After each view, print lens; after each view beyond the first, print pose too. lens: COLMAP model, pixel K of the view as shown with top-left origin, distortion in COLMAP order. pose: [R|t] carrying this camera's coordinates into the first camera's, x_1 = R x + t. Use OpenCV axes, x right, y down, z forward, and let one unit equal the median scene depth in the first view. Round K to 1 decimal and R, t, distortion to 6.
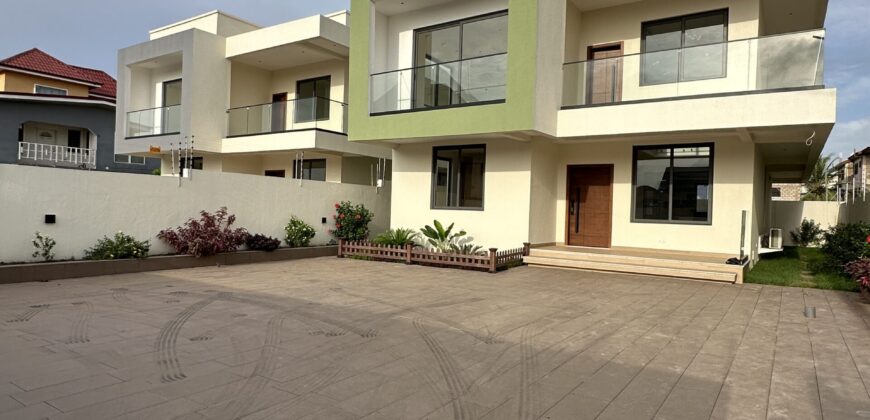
lens RADIAL K [[516.4, 0, 439.5], [0, 516.4, 208.6], [0, 0, 1]] dist [0.021551, -0.002995]
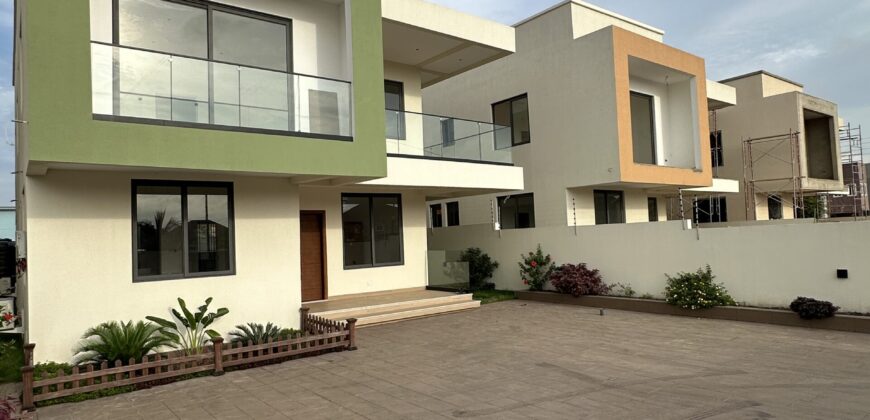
lens RADIAL K [[542.4, 0, 436.2], [0, 542.4, 207.8], [0, 0, 1]] dist [0.004052, 0.000268]
pose [[0.299668, 0.004704, 0.954032, -0.546102], [0.047667, 0.998665, -0.019896, -0.060103], [-0.952852, 0.051438, 0.299044, 0.497279]]
